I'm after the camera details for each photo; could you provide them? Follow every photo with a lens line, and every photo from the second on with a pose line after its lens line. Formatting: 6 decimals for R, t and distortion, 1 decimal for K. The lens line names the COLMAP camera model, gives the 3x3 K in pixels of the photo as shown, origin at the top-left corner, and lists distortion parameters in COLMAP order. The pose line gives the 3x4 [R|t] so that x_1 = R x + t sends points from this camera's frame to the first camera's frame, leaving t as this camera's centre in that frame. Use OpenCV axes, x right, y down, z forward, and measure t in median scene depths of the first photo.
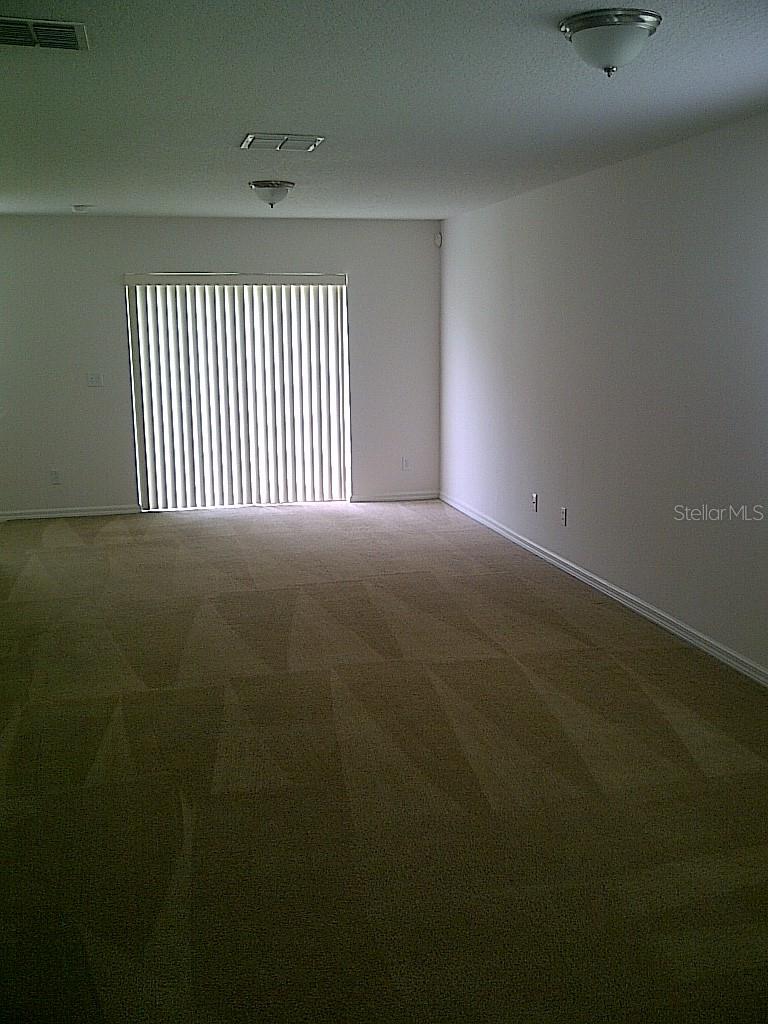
lens RADIAL K [[1056.5, 0, 384.0], [0, 1056.5, 512.0], [0, 0, 1]] dist [-0.003086, -0.003750]
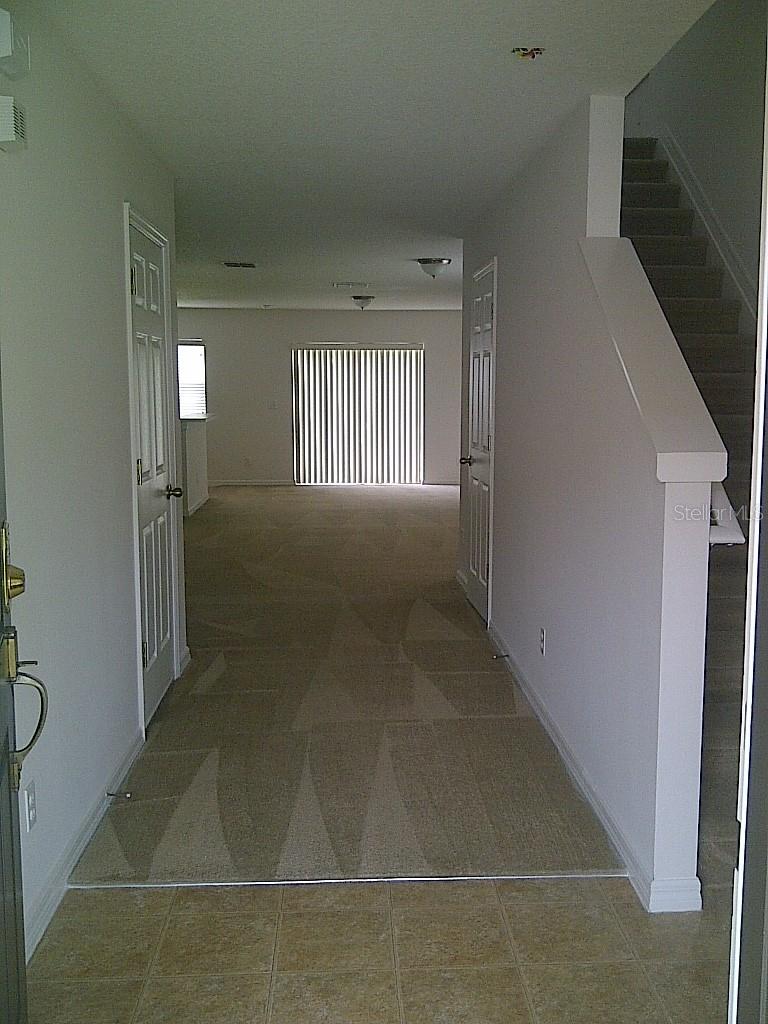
lens RADIAL K [[1056.5, 0, 384.0], [0, 1056.5, 512.0], [0, 0, 1]] dist [-0.003086, -0.003750]
pose [[0.982926, 0.029515, -0.181617, 0.215070], [-0.039846, 0.997773, -0.053500, 0.128269], [0.179633, 0.059823, 0.981913, -0.617827]]
